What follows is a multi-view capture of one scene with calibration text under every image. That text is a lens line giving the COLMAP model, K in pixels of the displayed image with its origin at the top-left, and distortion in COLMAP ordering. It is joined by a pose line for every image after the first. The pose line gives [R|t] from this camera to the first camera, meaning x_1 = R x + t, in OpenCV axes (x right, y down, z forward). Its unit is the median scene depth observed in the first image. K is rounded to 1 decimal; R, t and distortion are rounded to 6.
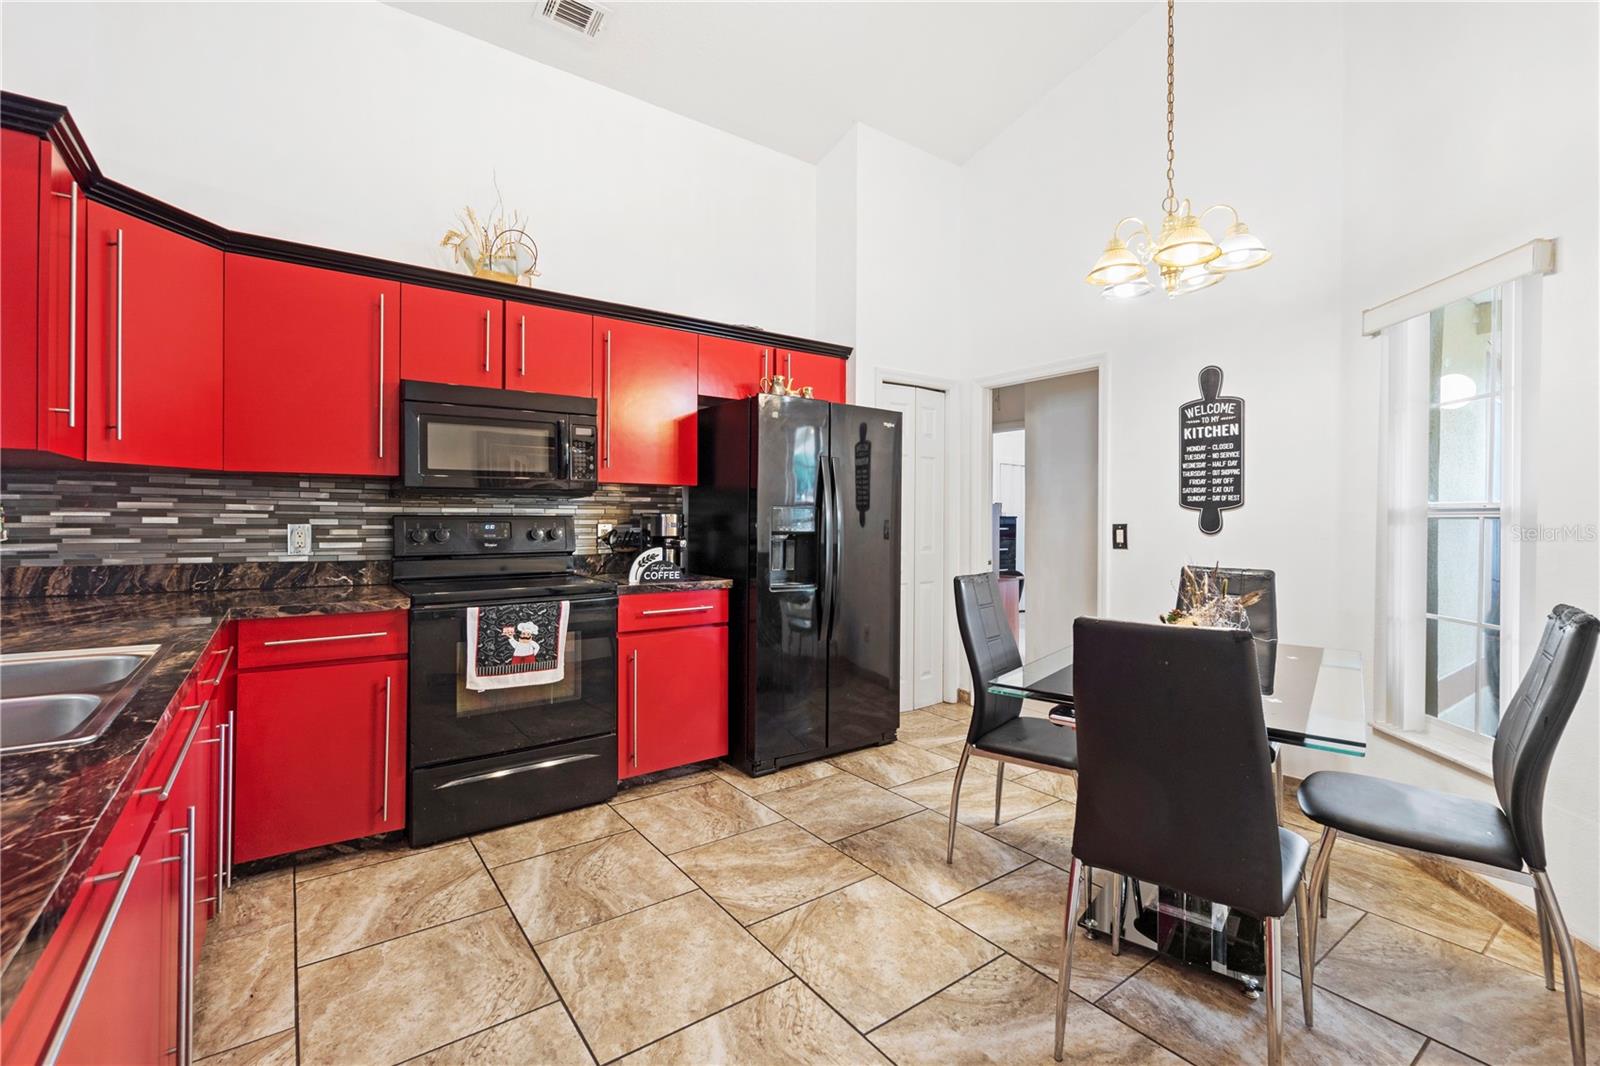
lens RADIAL K [[692.4, 0, 799.9], [0, 692.4, 522.0], [0, 0, 1]] dist [-0.000568, -0.000354]
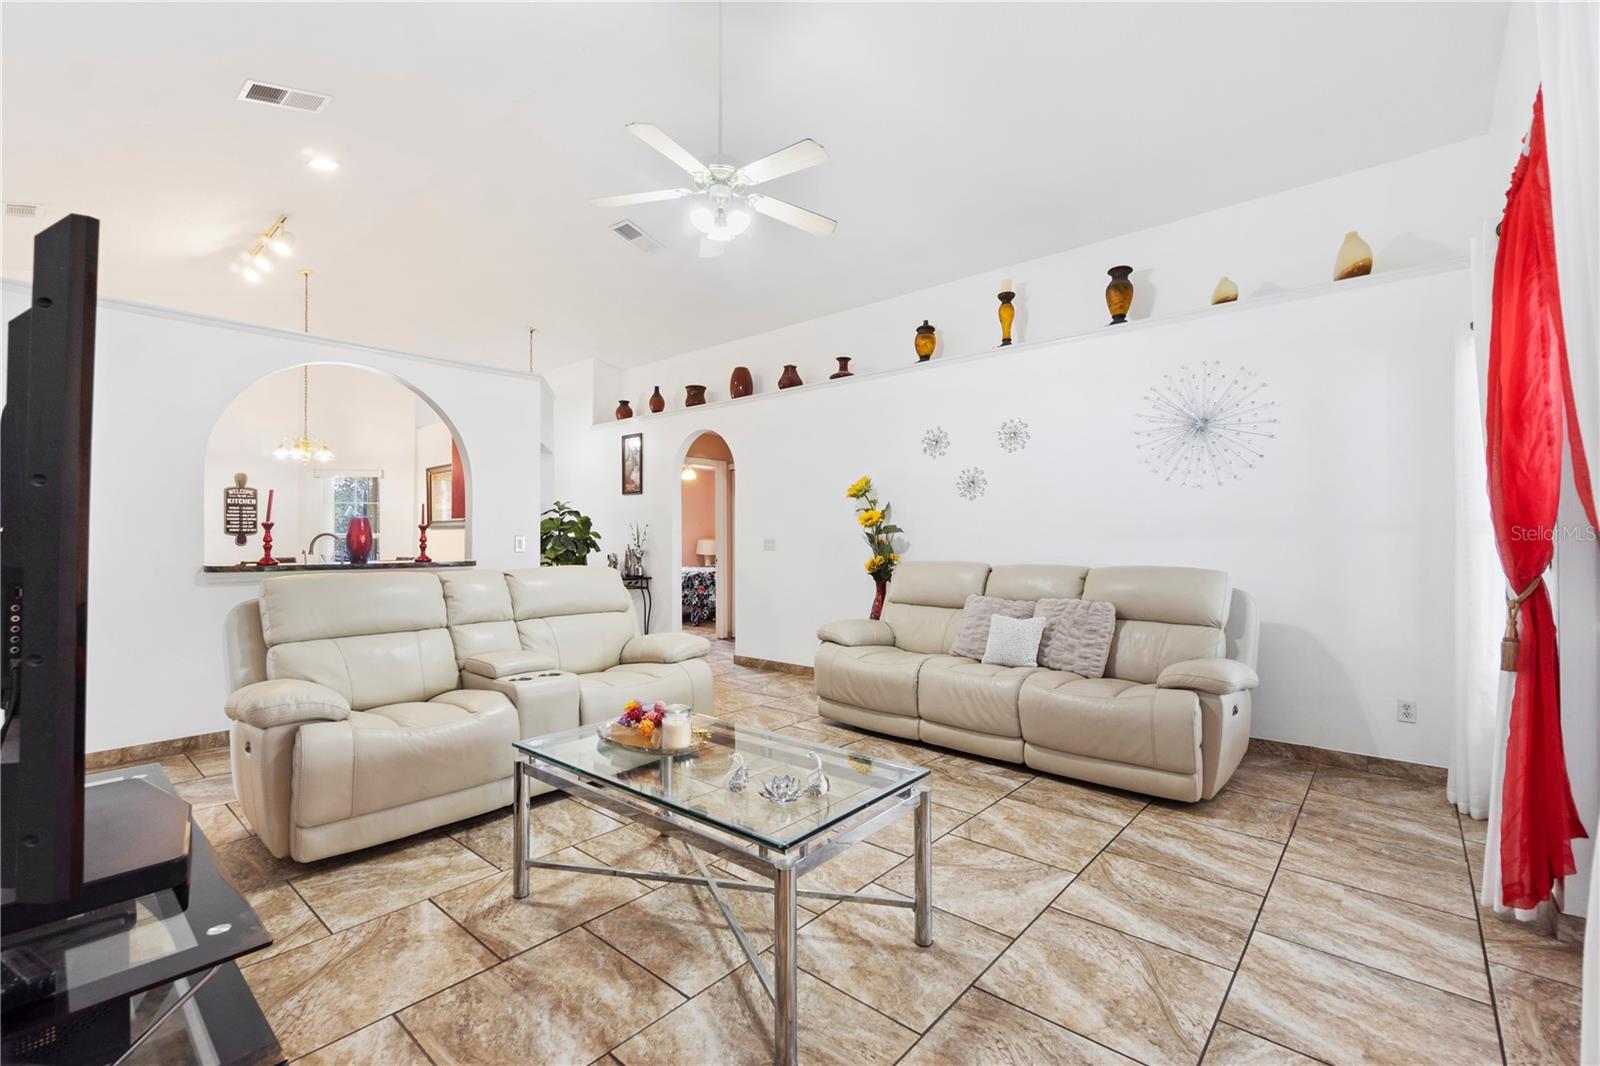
lens RADIAL K [[692.4, 0, 796.7], [0, 692.4, 534.0], [0, 0, 1]] dist [-0.000568, -0.000354]
pose [[-0.213757, -0.003486, 0.976881, -2.107494], [0.005466, 0.999974, 0.004764, -0.021980], [-0.976872, 0.006358, -0.213732, -0.331181]]
